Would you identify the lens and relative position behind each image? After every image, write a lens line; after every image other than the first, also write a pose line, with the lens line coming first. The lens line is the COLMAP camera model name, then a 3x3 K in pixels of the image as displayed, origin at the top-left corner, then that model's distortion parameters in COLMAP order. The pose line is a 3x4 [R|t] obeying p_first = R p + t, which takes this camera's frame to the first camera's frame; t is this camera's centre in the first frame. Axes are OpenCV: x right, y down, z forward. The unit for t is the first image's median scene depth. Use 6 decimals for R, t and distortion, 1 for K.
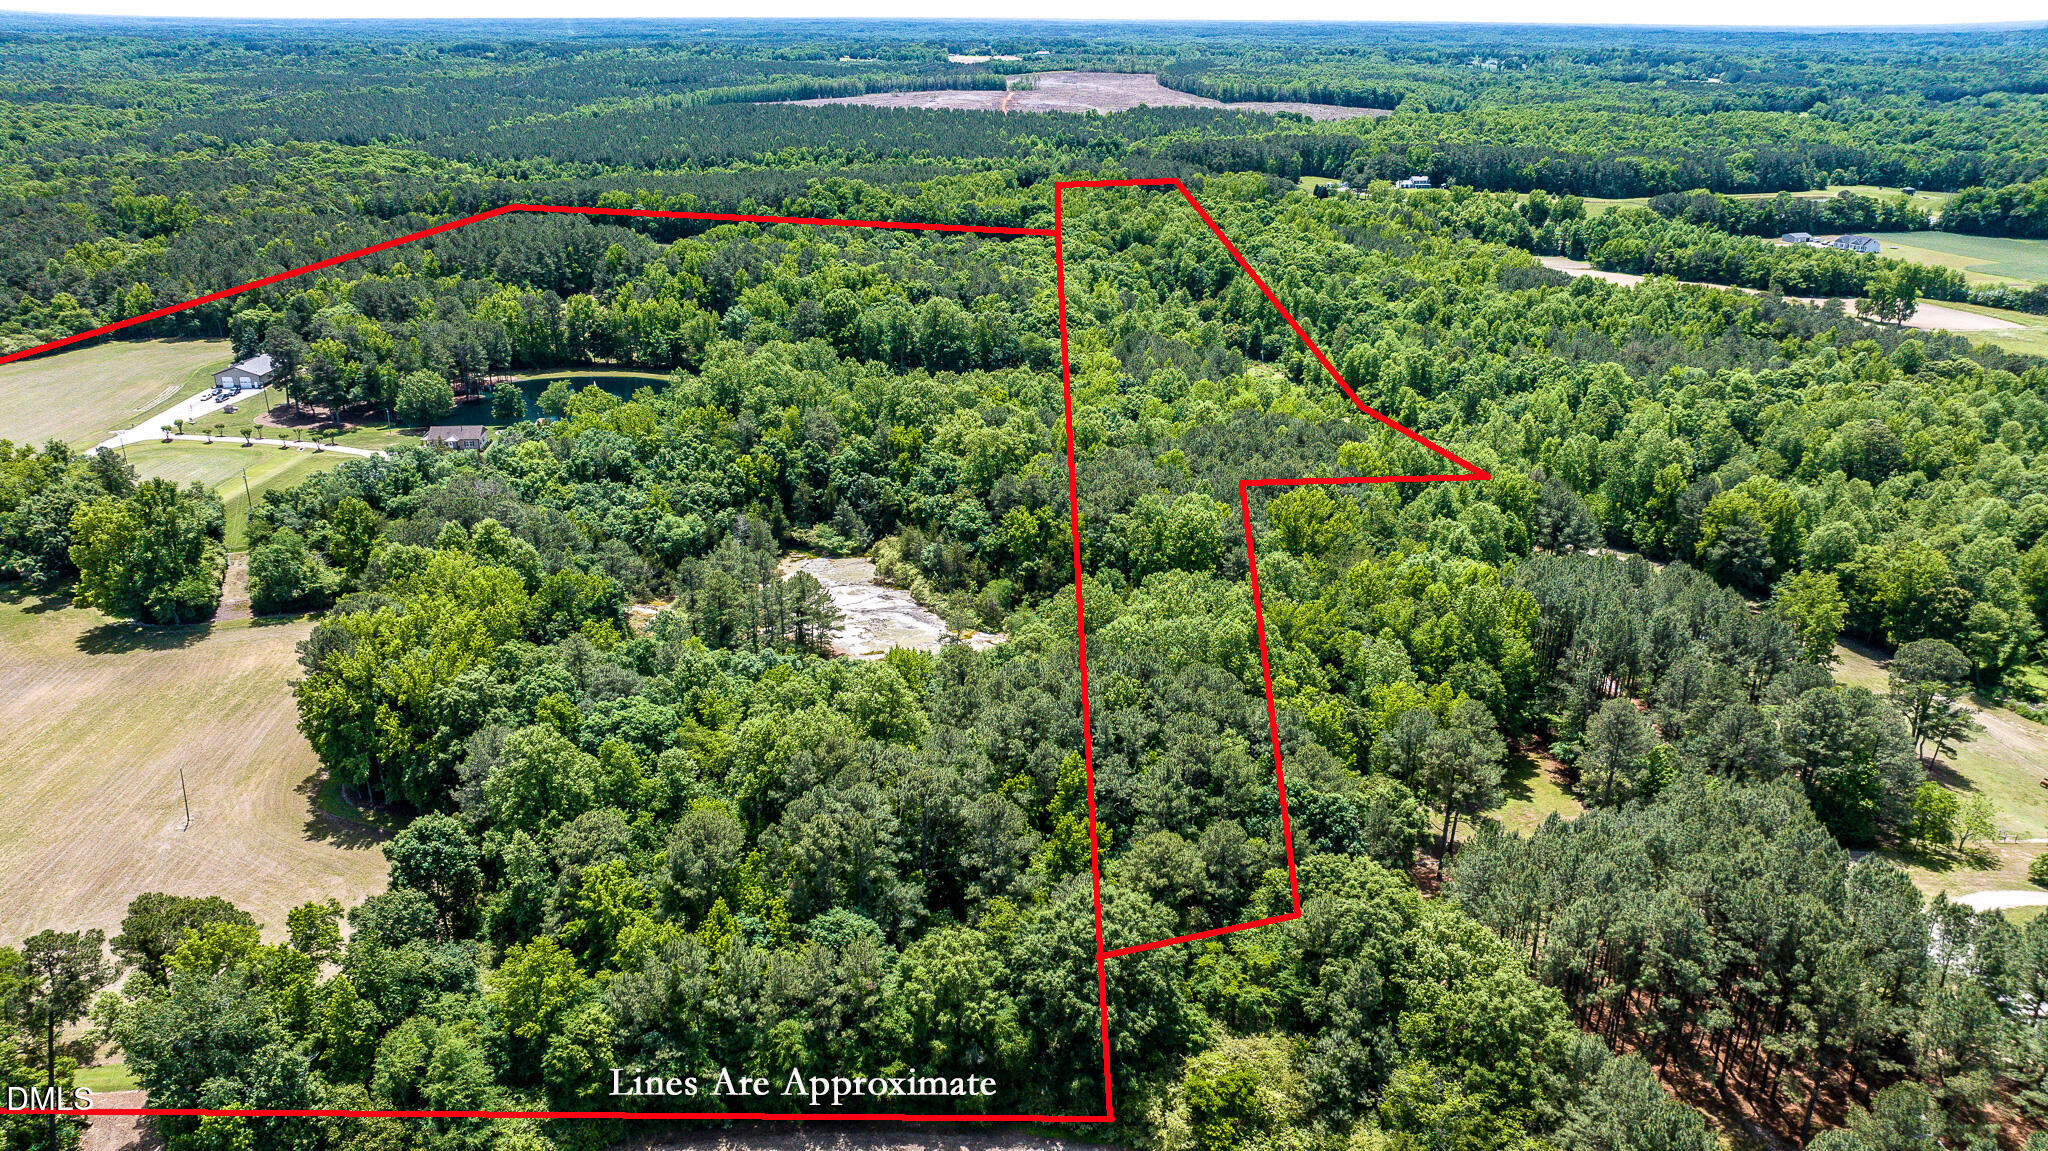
lens RADIAL K [[1443.1, 0, 1022.5], [0, 1443.1, 566.3], [0, 0, 1]] dist [-0.032724, 0.036425]
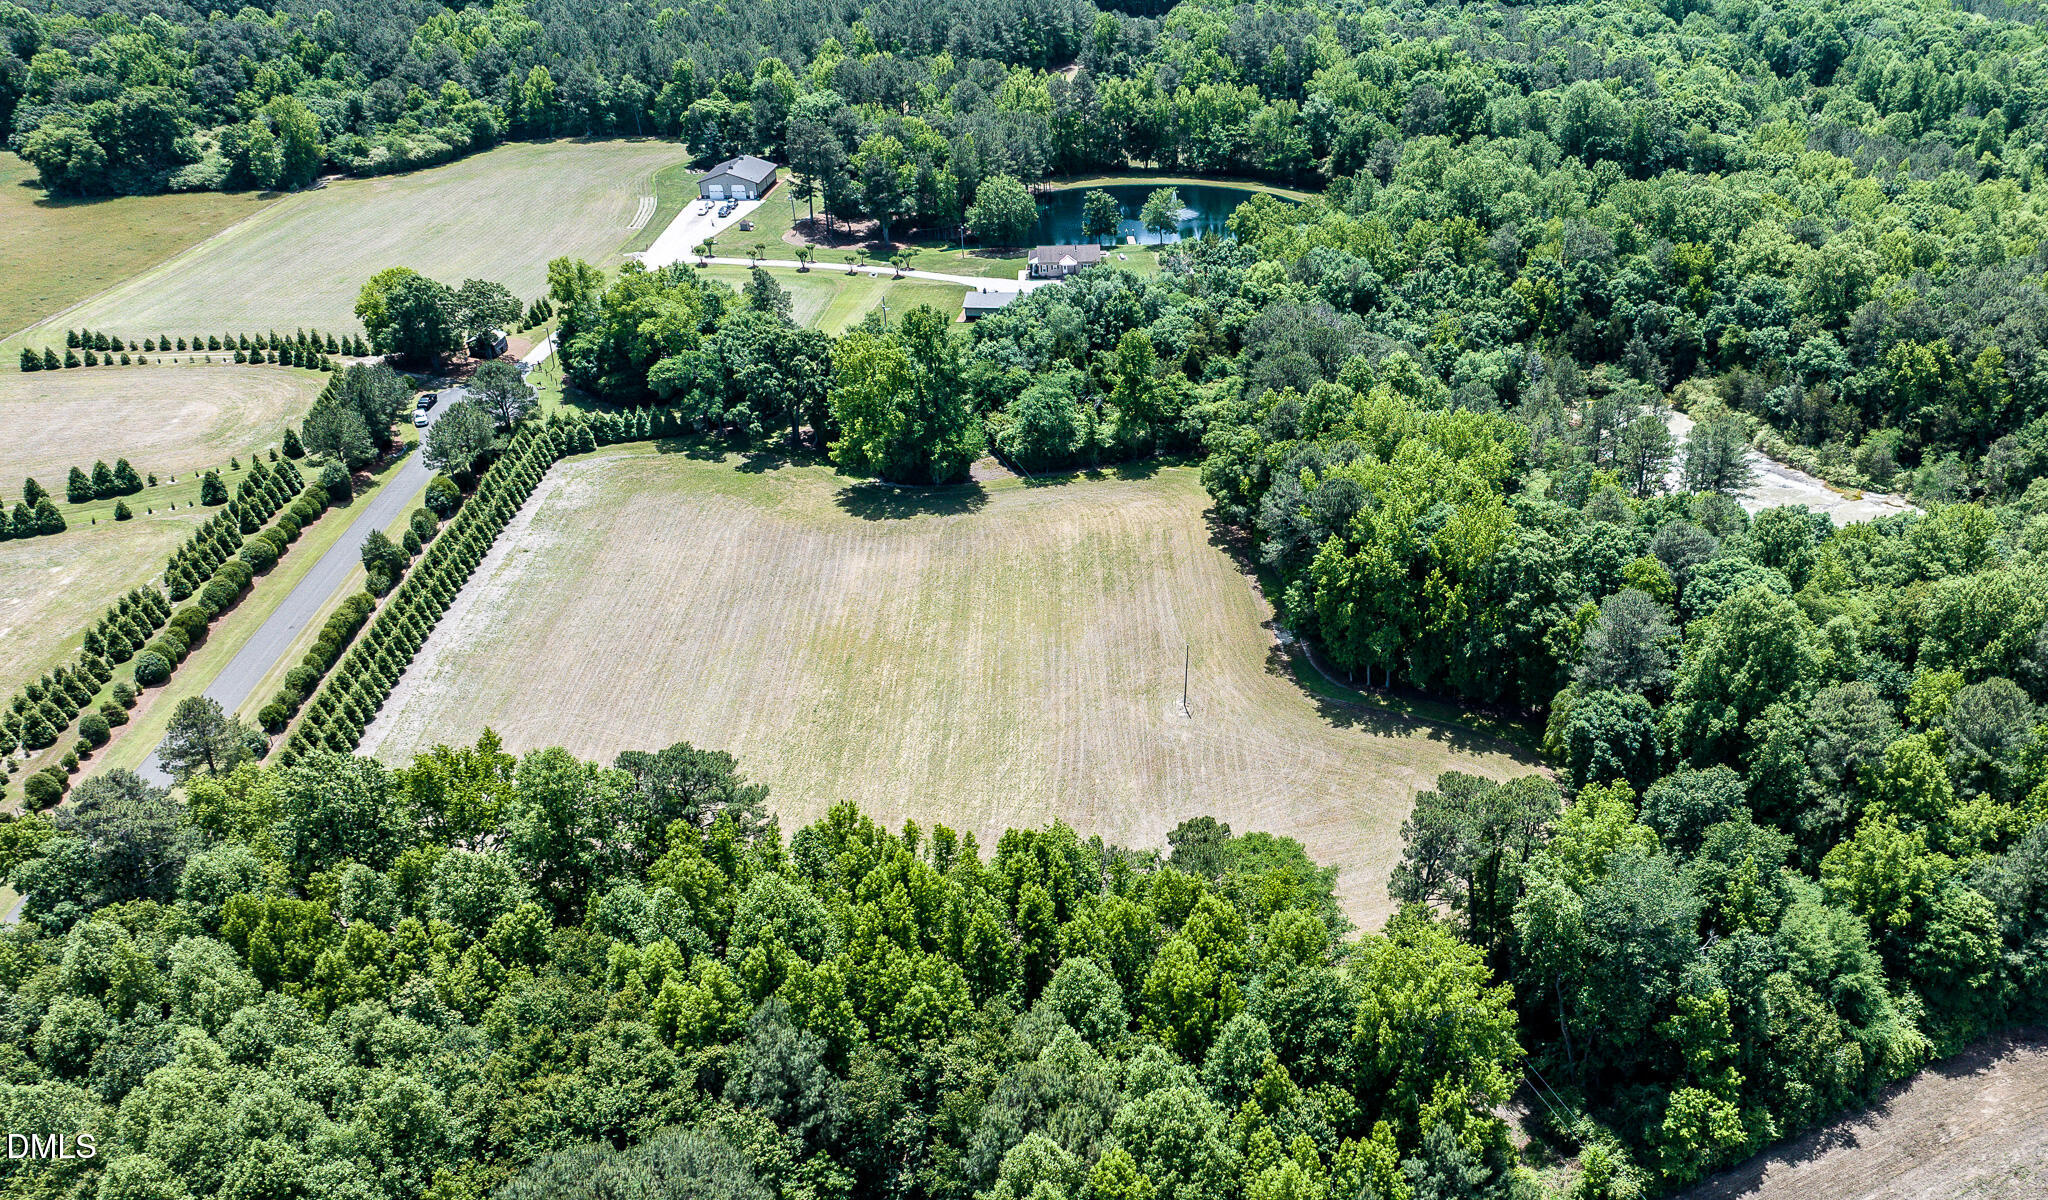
lens RADIAL K [[1851.9, 0, 1041.3], [0, 1851.9, 657.5], [0, 0, 1]] dist [-0.024203, 0.000000]
pose [[0.999983, -0.004156, -0.004052, -0.449949], [0.004592, 0.993436, 0.114300, 0.014970], [0.003550, -0.114317, 0.993438, -0.063327]]
